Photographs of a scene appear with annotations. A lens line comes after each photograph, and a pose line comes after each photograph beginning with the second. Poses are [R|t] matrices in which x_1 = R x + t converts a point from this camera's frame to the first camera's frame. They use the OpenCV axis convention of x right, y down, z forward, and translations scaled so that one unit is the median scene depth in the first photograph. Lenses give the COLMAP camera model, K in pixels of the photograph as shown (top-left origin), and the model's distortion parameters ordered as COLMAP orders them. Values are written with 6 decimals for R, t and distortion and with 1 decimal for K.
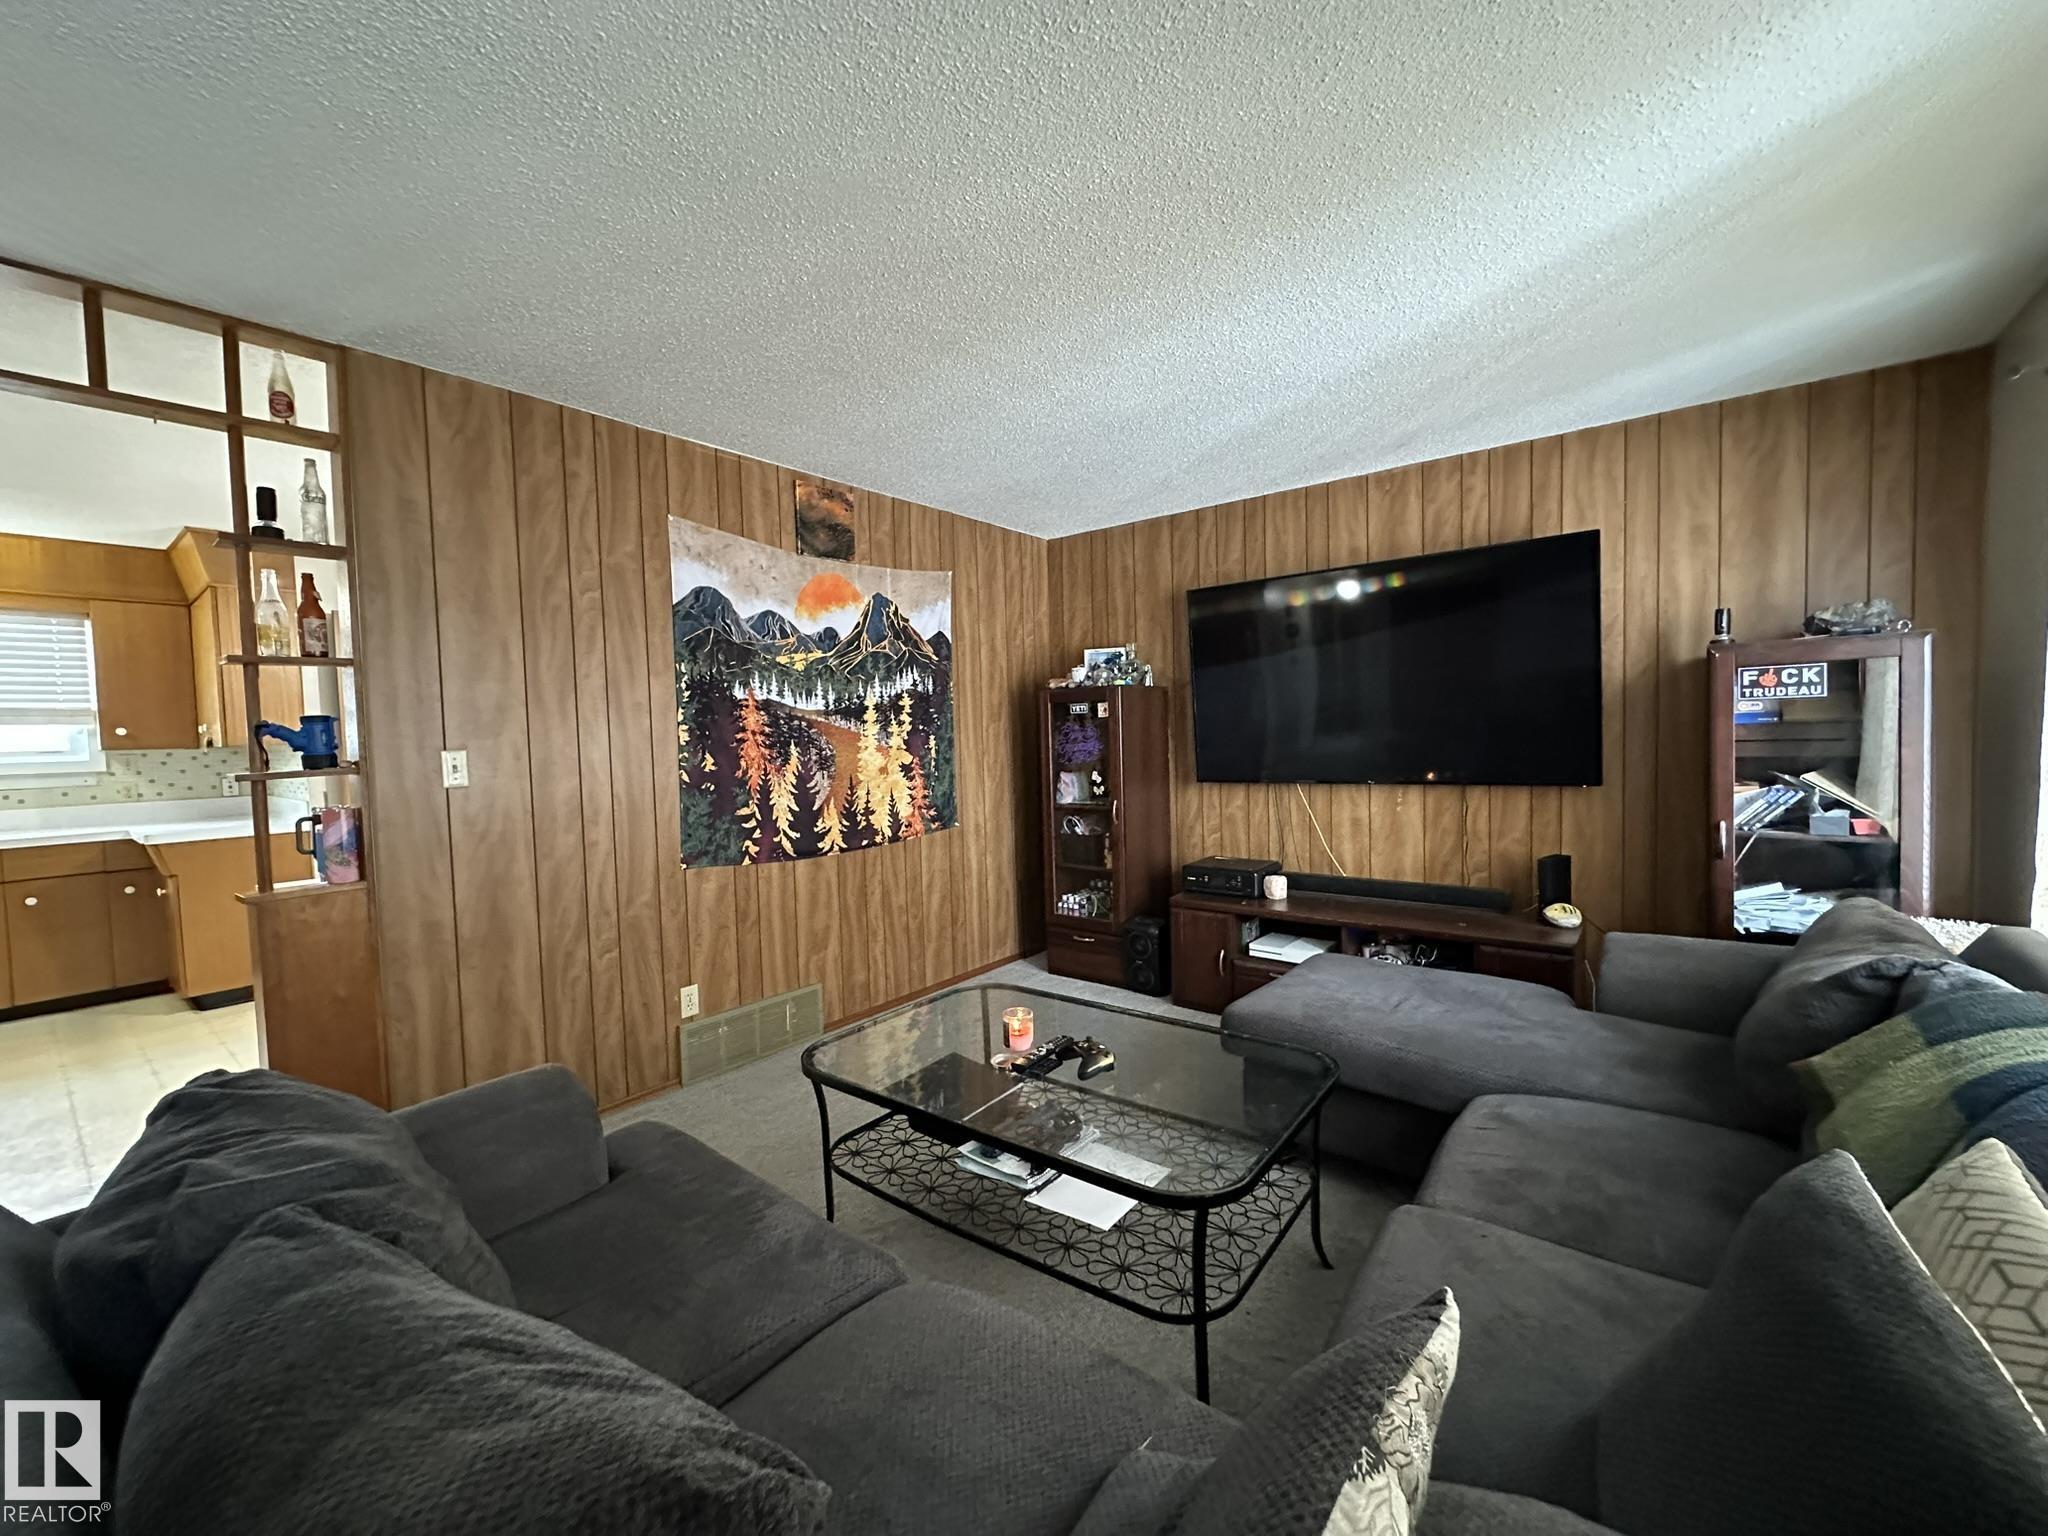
lens RADIAL K [[814.4, 0, 1020.2], [0, 814.4, 766.5], [0, 0, 1]] dist [-0.002539, 0.000531]
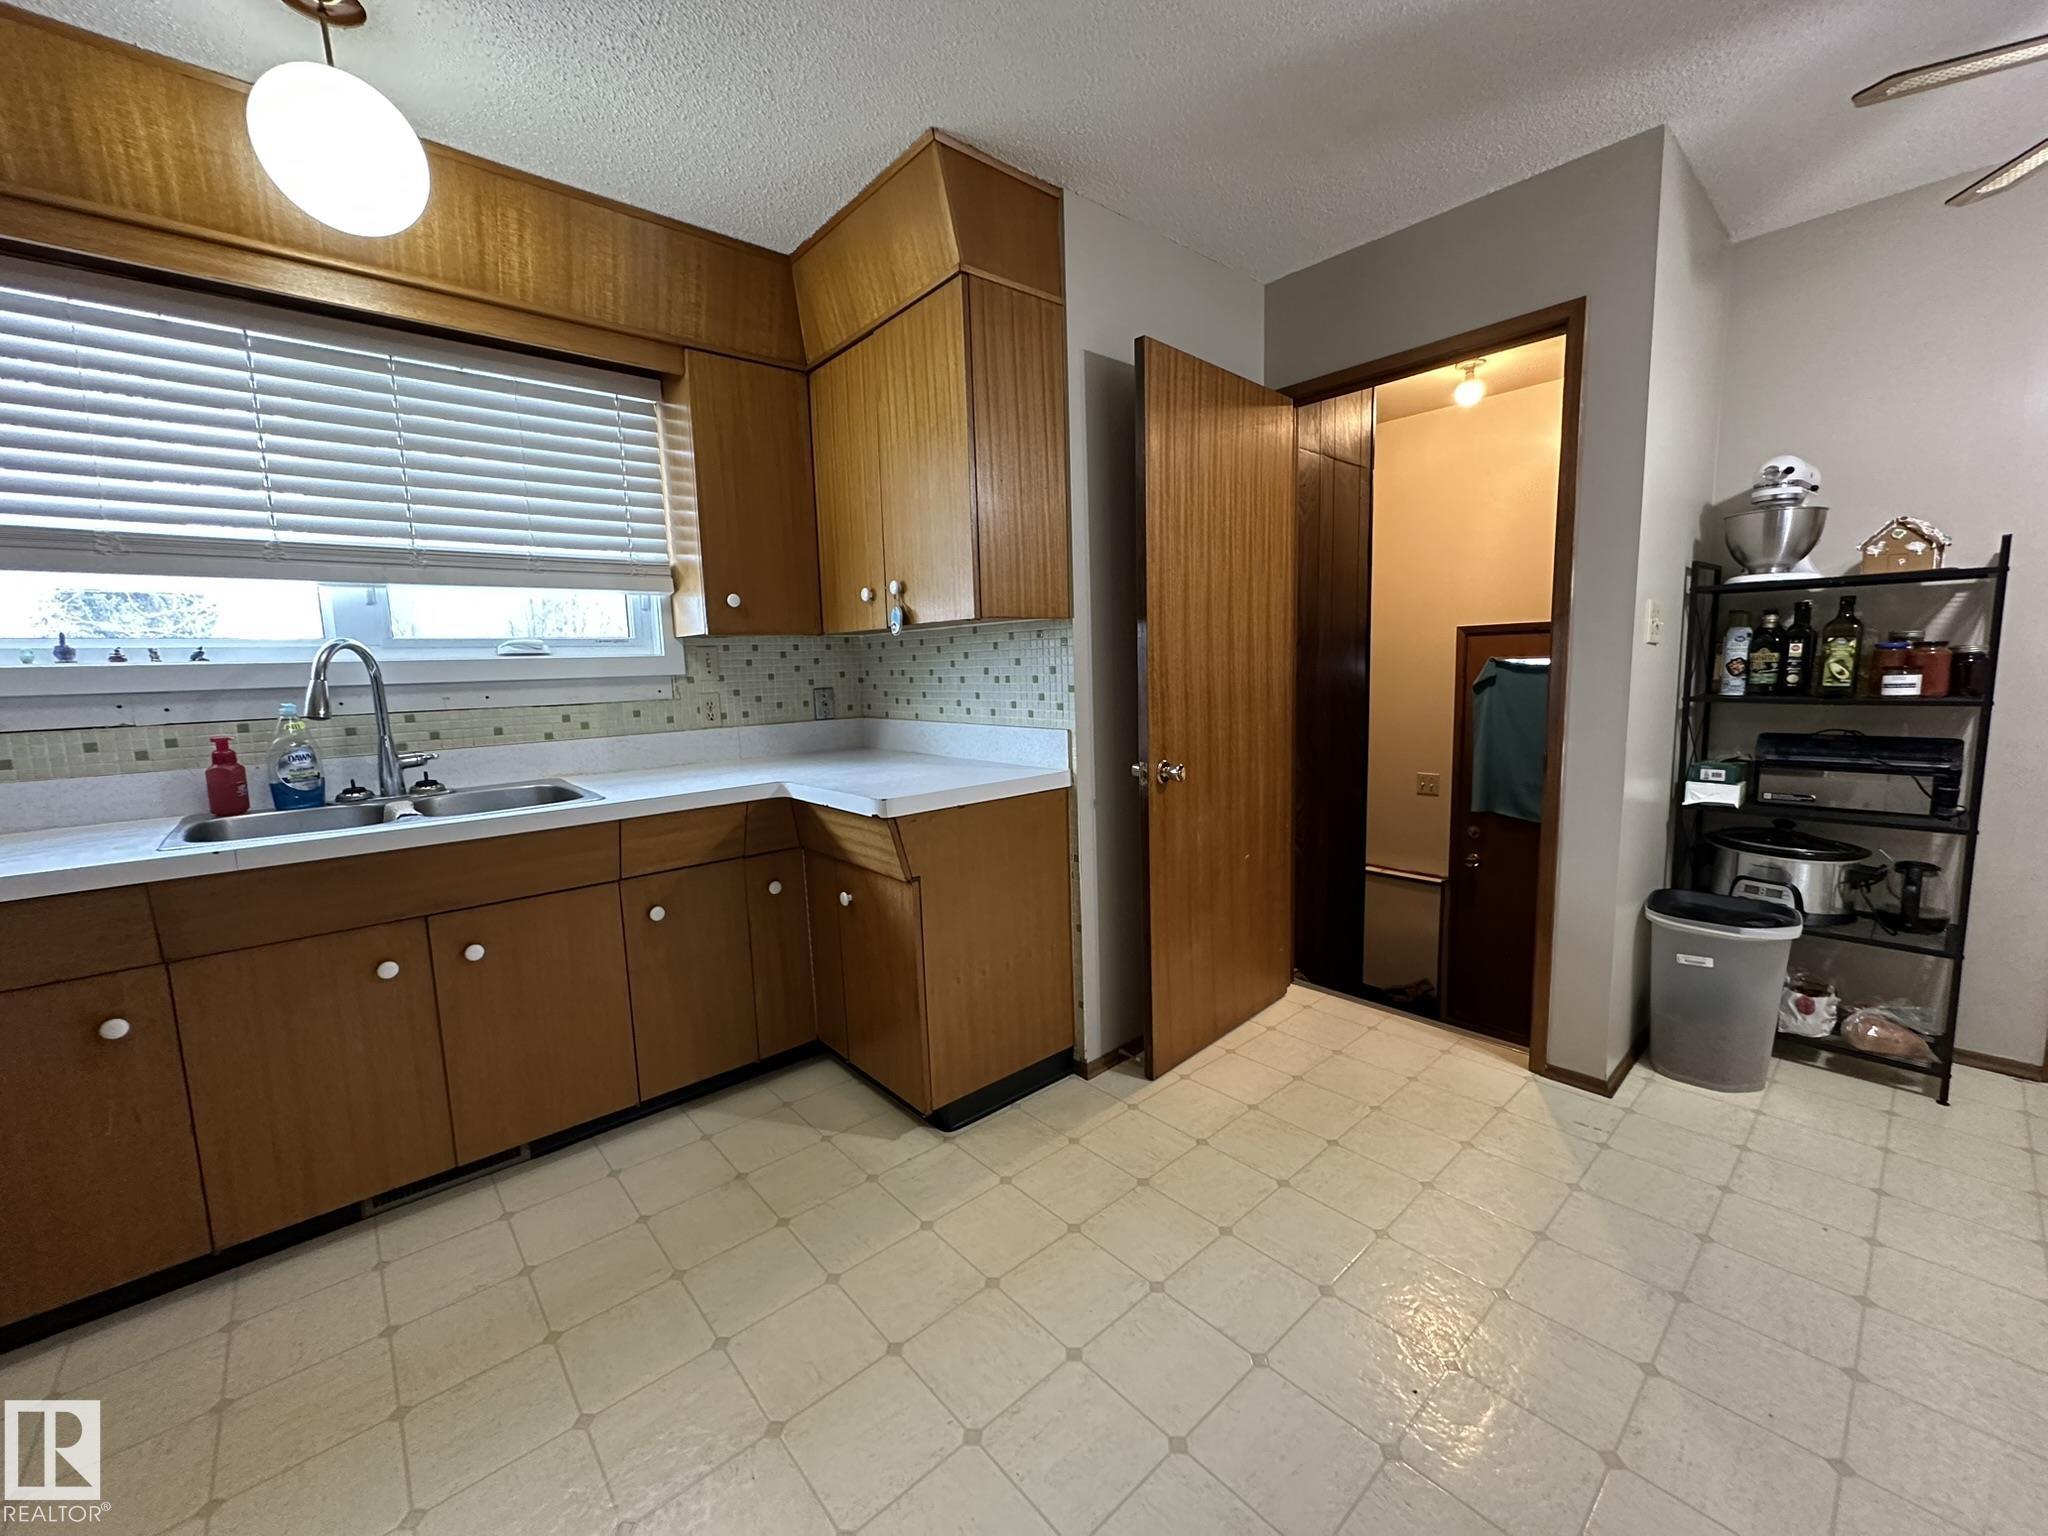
lens RADIAL K [[814.4, 0, 1023.2], [0, 814.4, 766.1], [0, 0, 1]] dist [-0.002539, 0.000531]
pose [[0.983556, 0.018822, -0.179618, -0.897643], [-0.002768, 0.996009, 0.089211, 0.021359], [0.180581, -0.087247, 0.979683, 0.533260]]
